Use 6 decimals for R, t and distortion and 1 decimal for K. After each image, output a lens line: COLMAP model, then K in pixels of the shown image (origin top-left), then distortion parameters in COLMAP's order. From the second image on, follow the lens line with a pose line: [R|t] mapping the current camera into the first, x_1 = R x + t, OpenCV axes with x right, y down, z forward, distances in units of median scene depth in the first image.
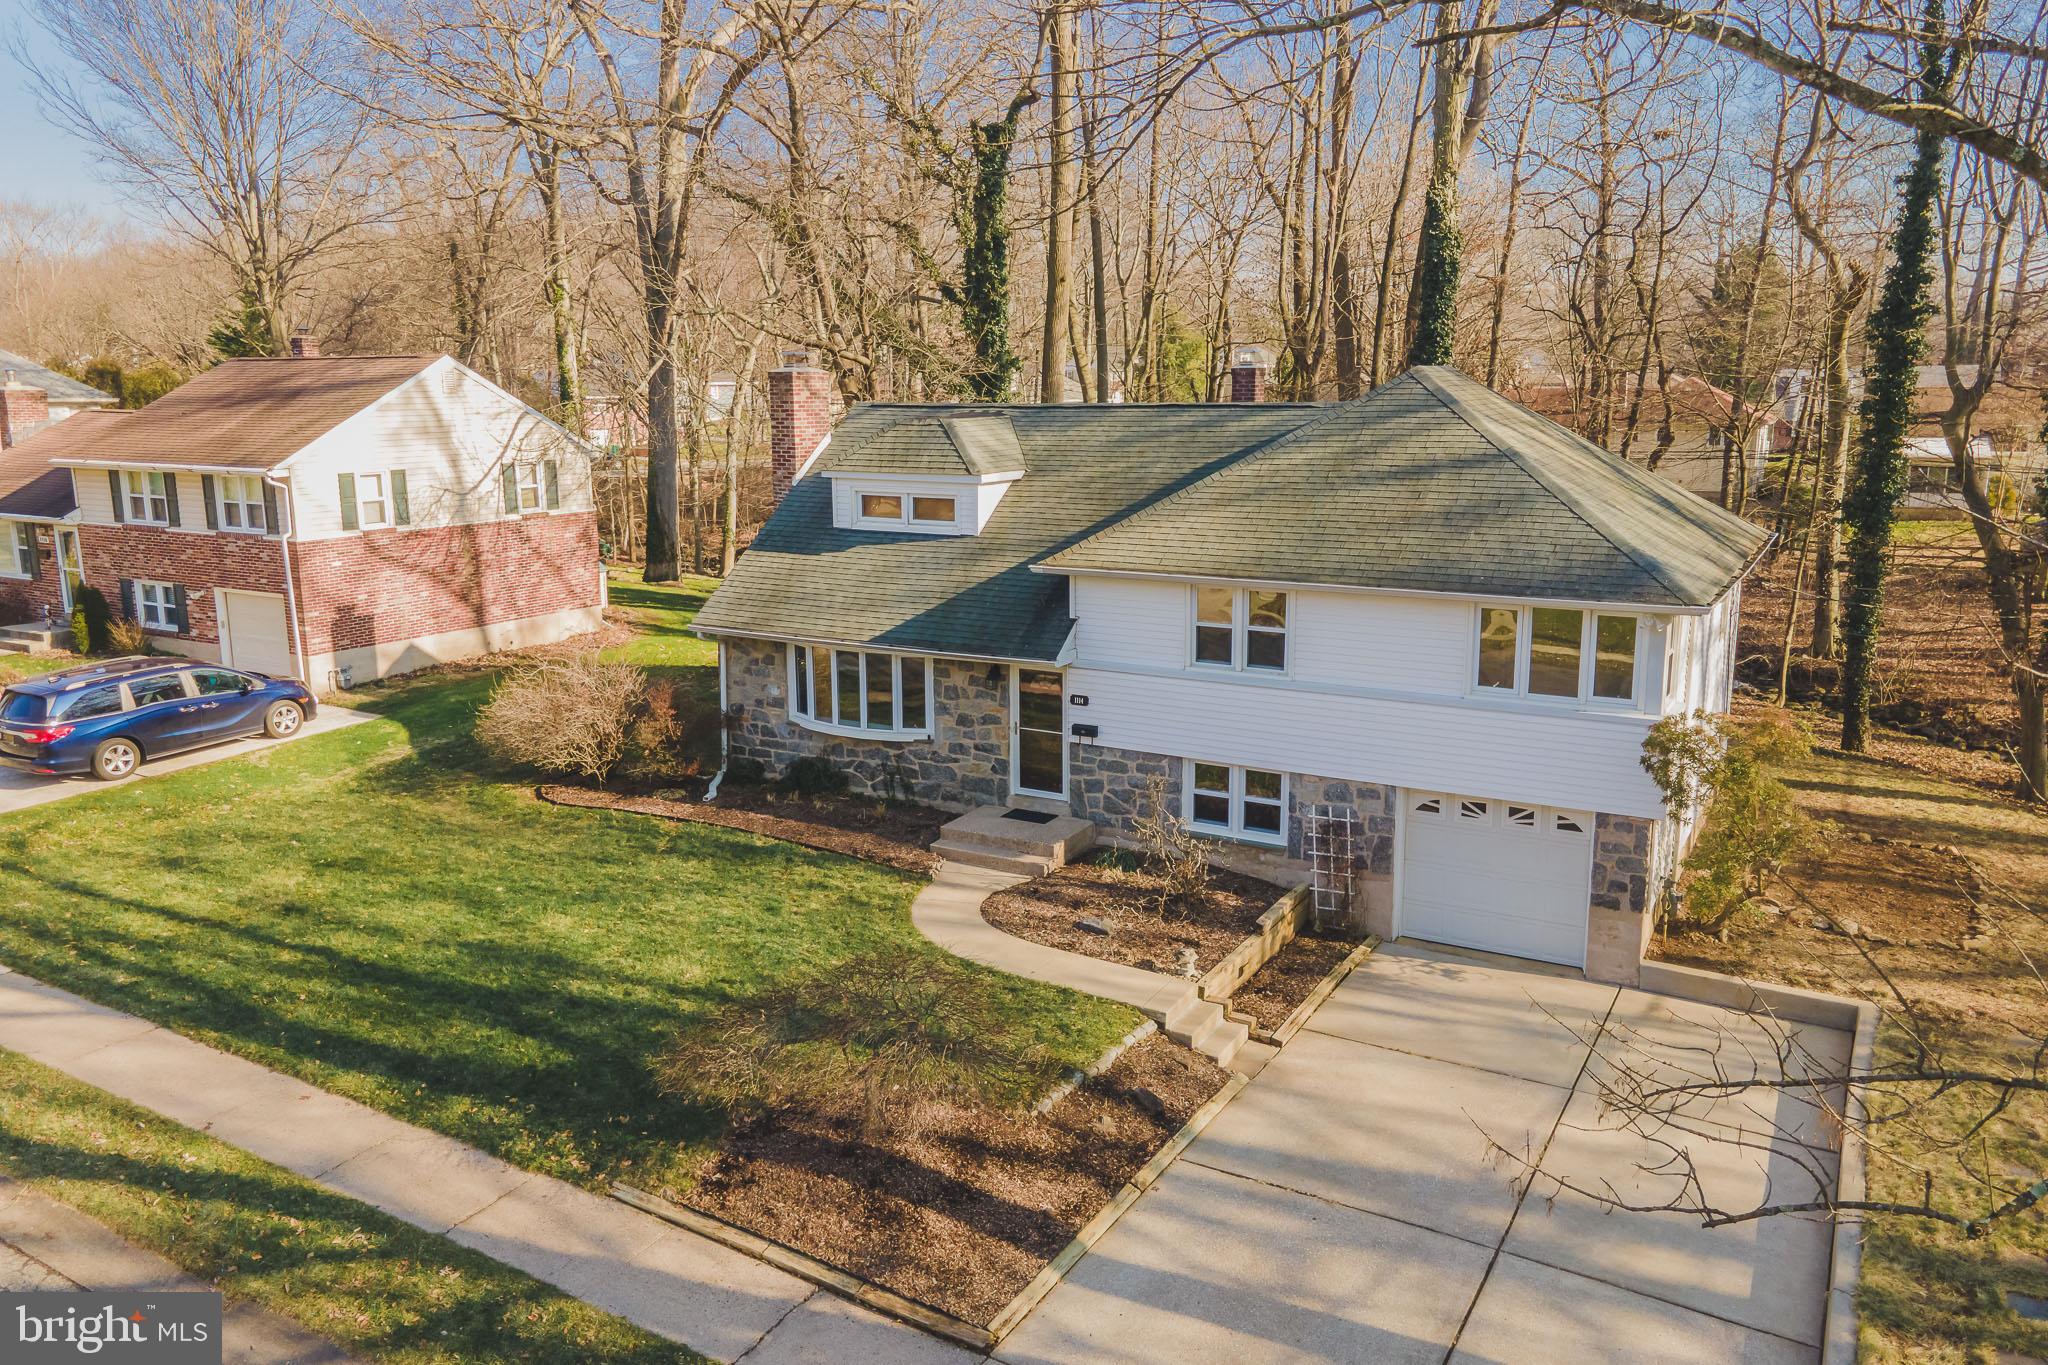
lens RADIAL K [[1509.9, 0, 1007.3], [0, 1509.9, 625.1], [0, 0, 1]] dist [0.034124, -0.017260]
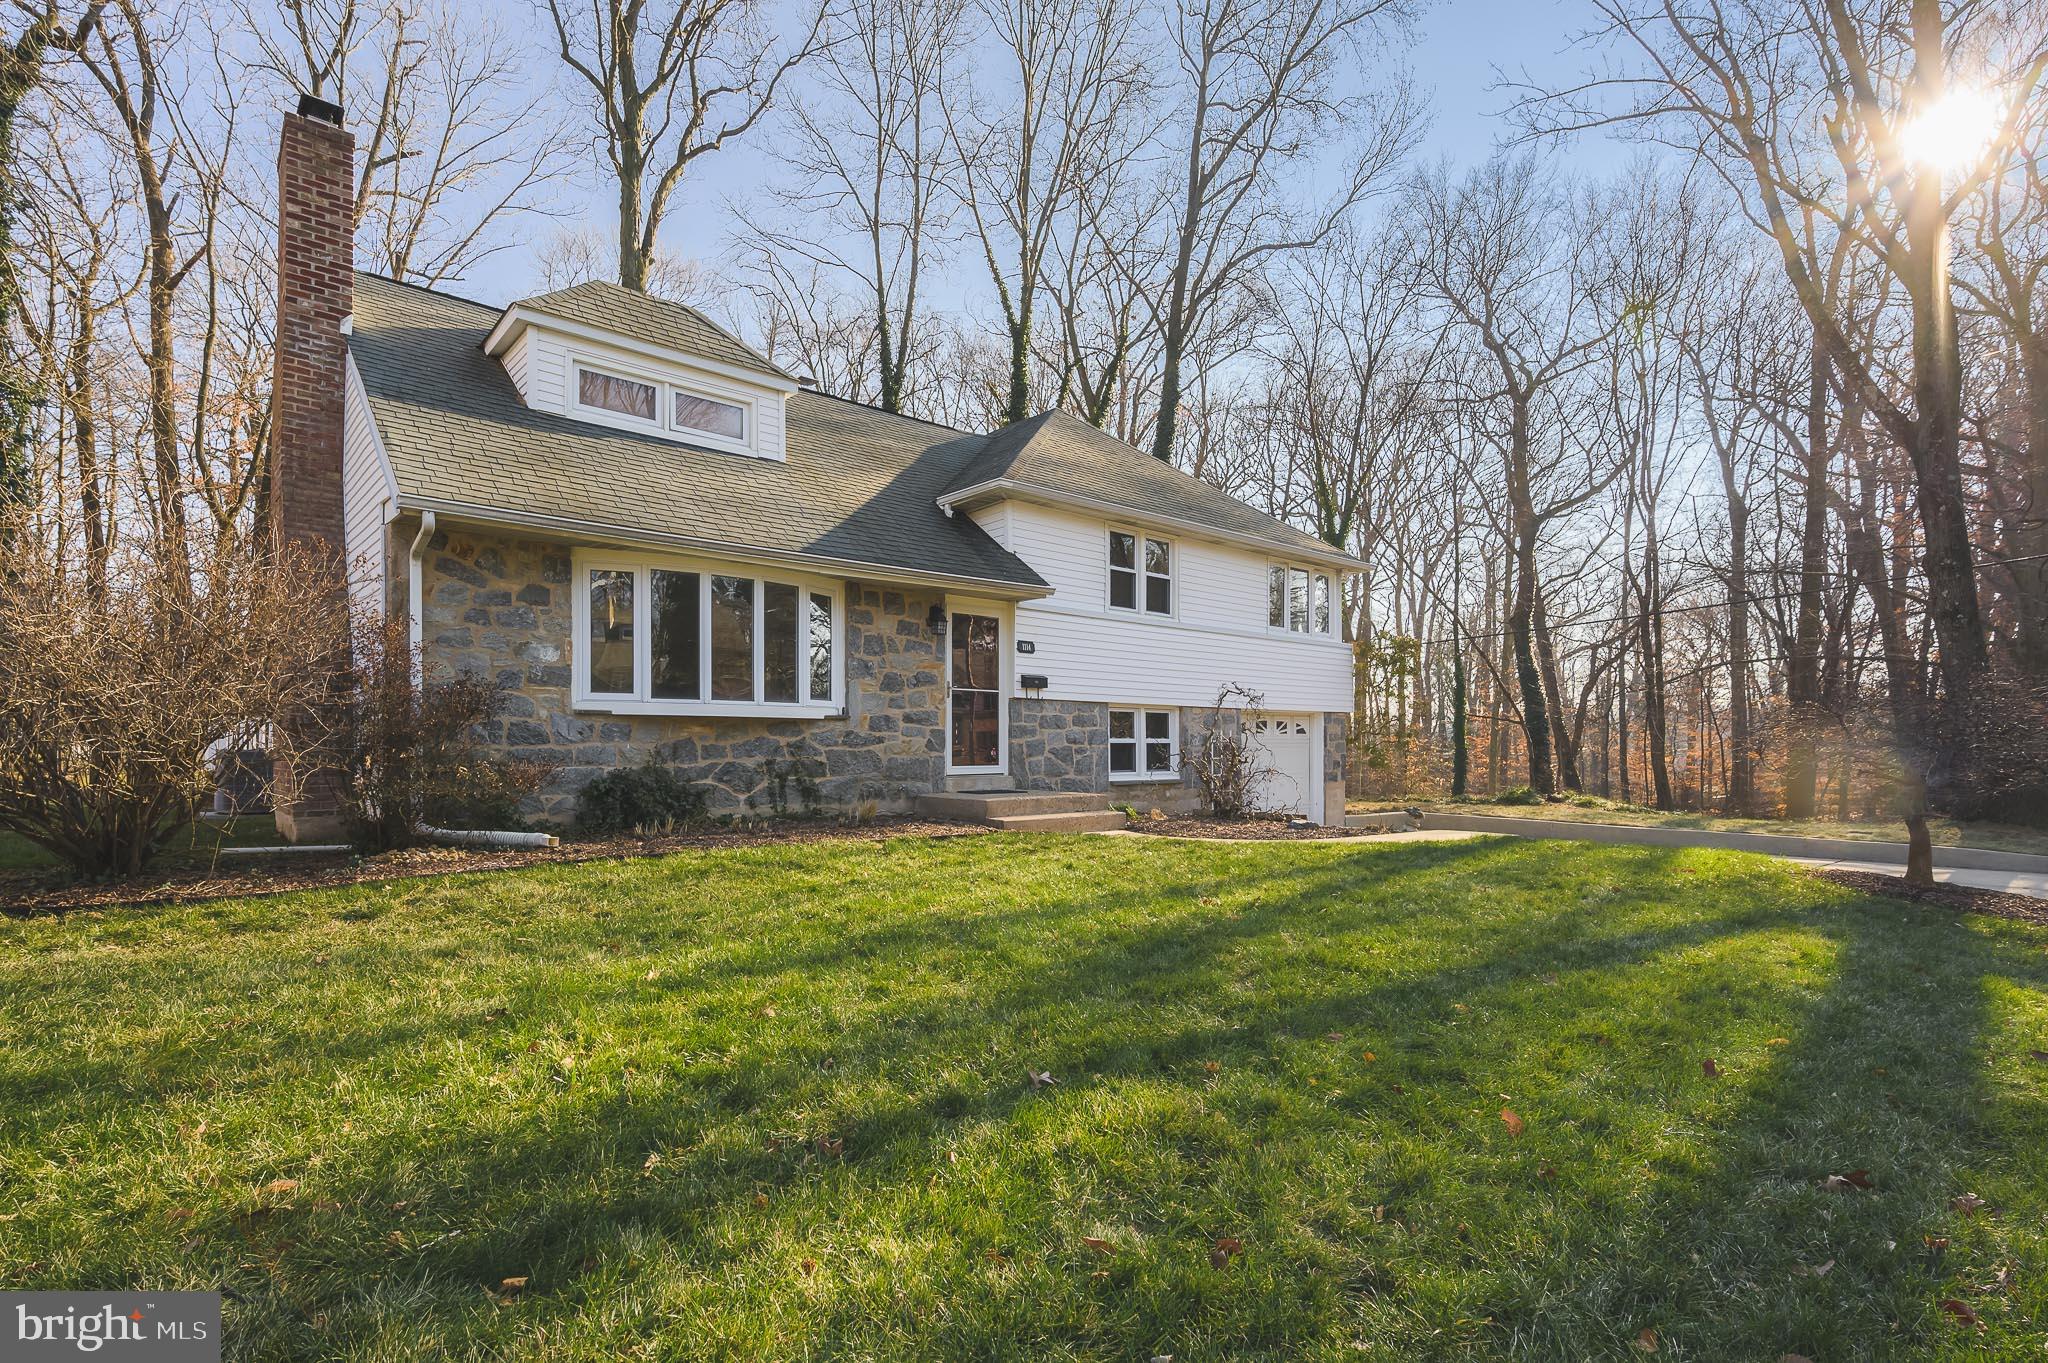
lens RADIAL K [[988.5, 0, 997.3], [0, 988.5, 743.4], [0, 0, 1]] dist [-0.009633, -0.000288]
pose [[0.317208, 0.011494, 0.948286, -0.499541], [0.150574, 0.986632, -0.062327, 0.138592], [-0.936326, 0.162558, 0.311237, 0.856585]]
